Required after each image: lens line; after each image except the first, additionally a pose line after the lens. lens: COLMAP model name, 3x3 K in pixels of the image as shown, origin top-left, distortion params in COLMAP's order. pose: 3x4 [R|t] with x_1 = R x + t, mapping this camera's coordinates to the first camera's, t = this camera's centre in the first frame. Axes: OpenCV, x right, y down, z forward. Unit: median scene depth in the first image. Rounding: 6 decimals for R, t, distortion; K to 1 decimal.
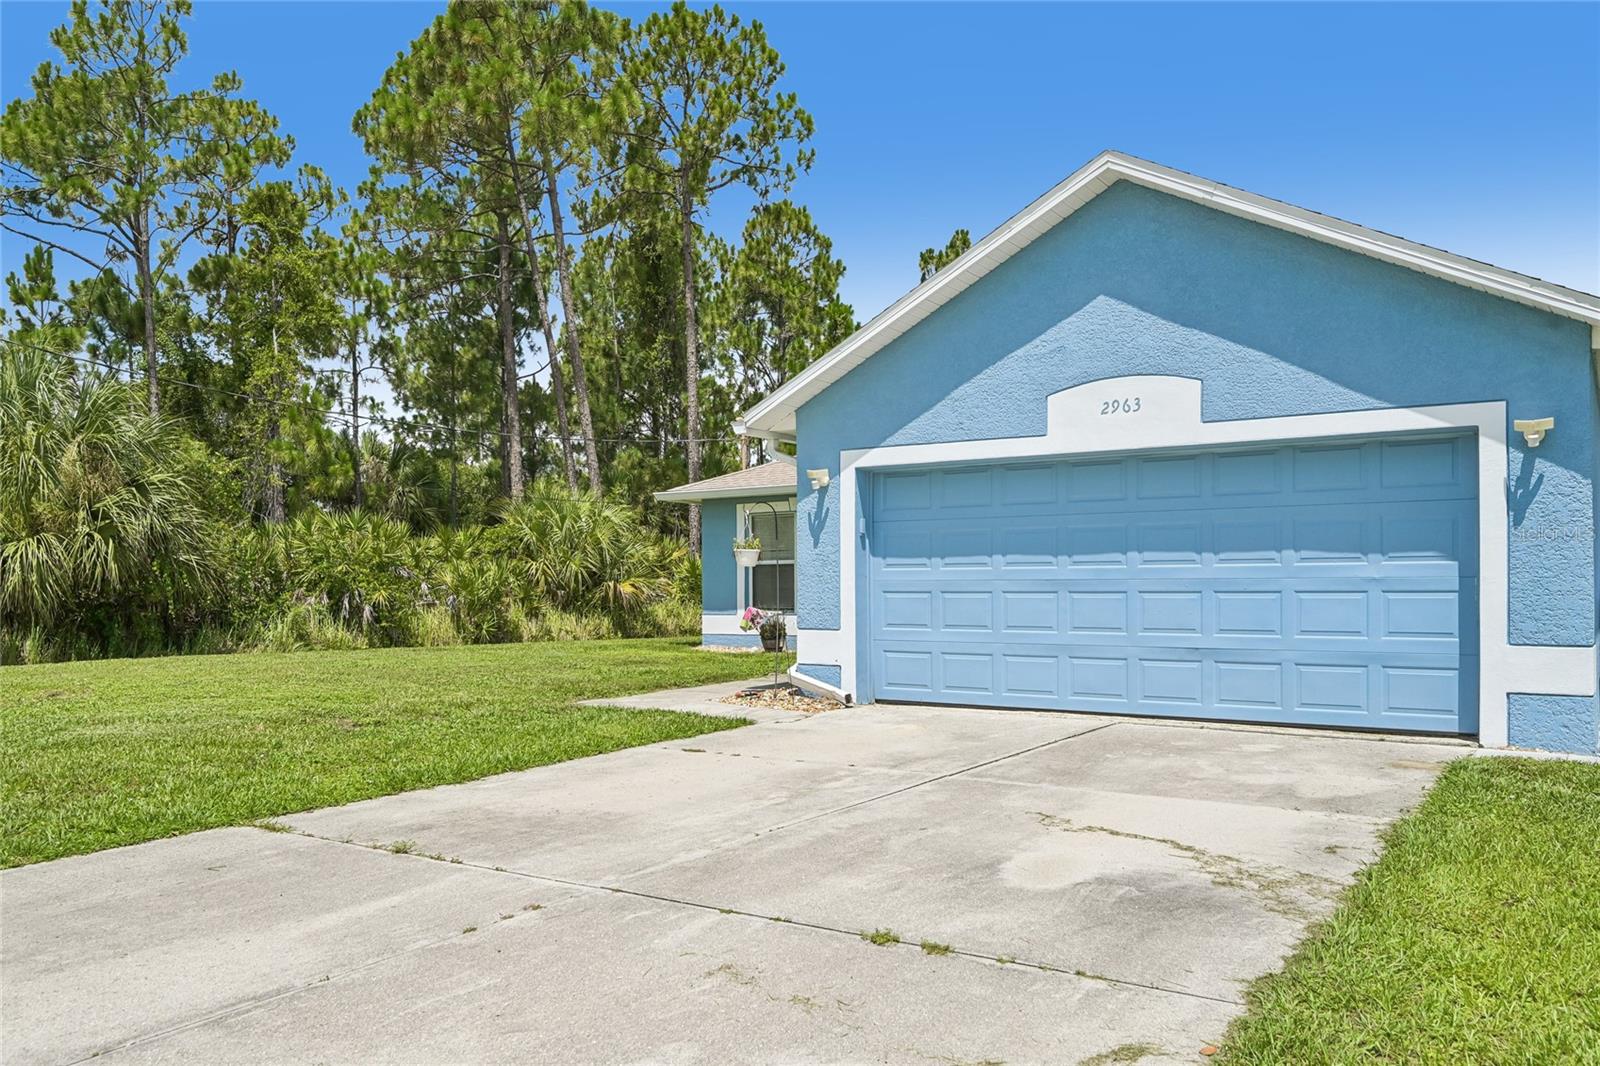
lens RADIAL K [[1160.5, 0, 800.0], [0, 1160.5, 533.0], [0, 0, 1]] dist [-0.000584, -0.000074]
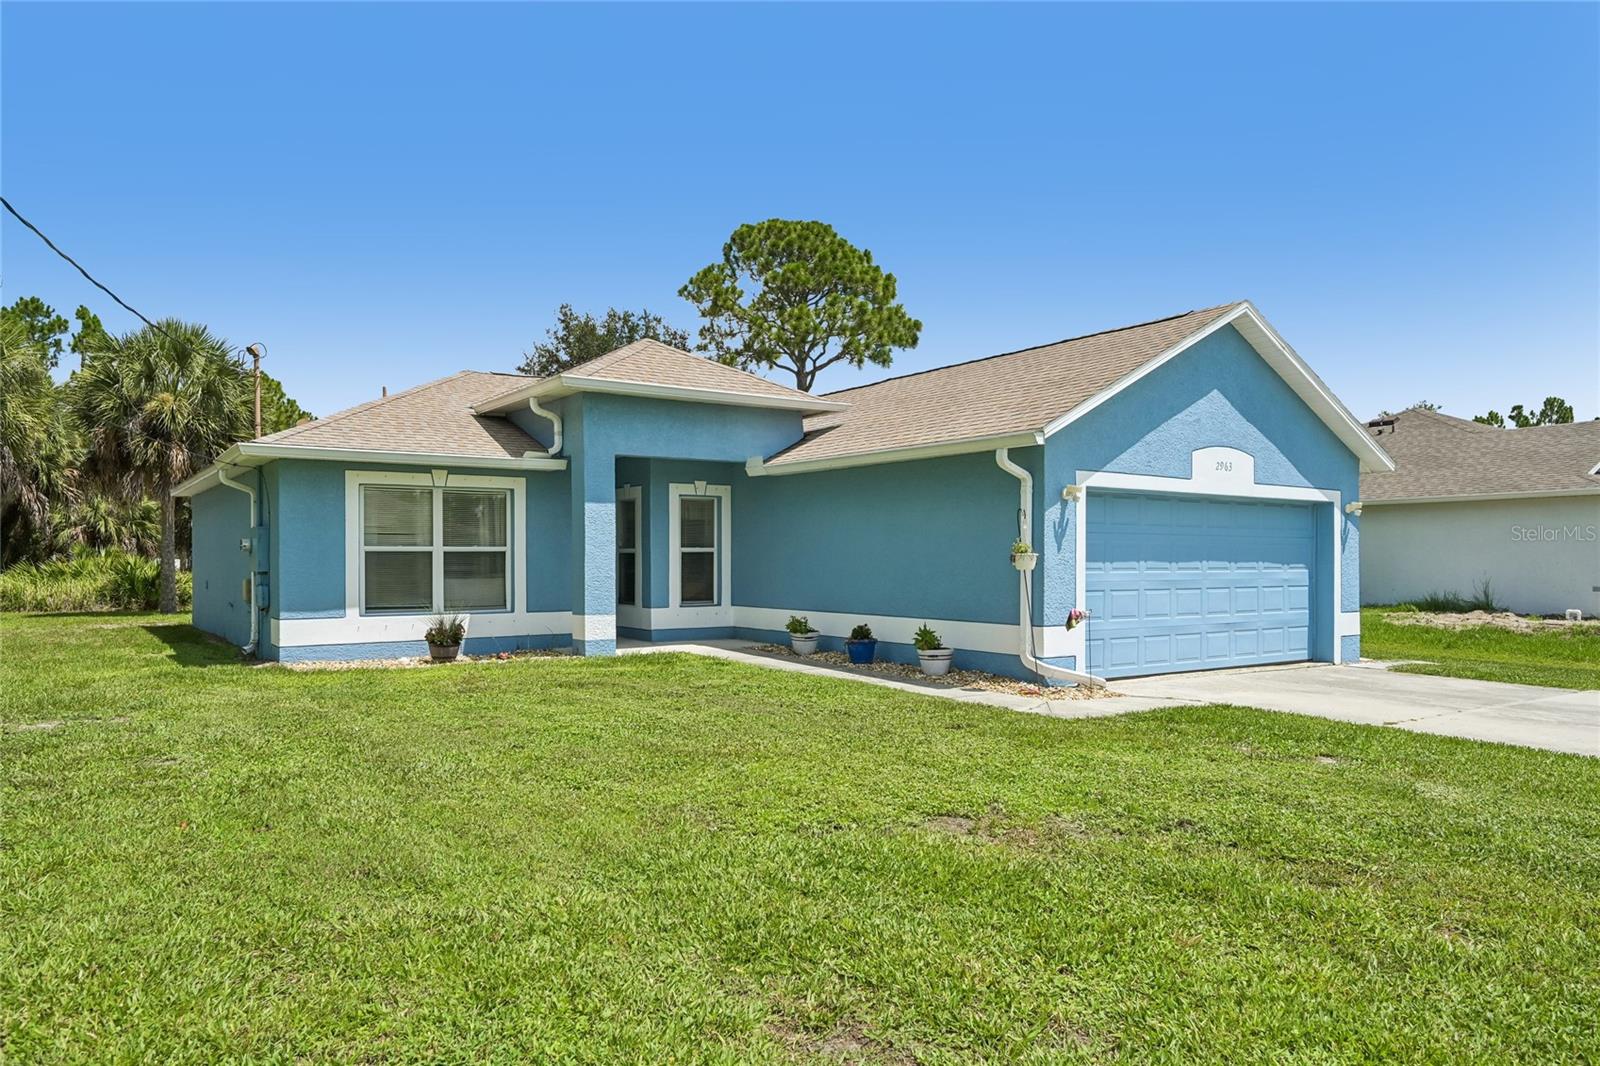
lens RADIAL K [[1051.2, 0, 800.0], [0, 1051.2, 533.0], [0, 0, 1]] dist [0.000634, 0.000086]
pose [[0.380586, 0.027431, 0.924339, -1.137098], [-0.047356, 0.998827, -0.010144, 0.017423], [-0.923532, -0.039913, 0.381438, 0.929232]]
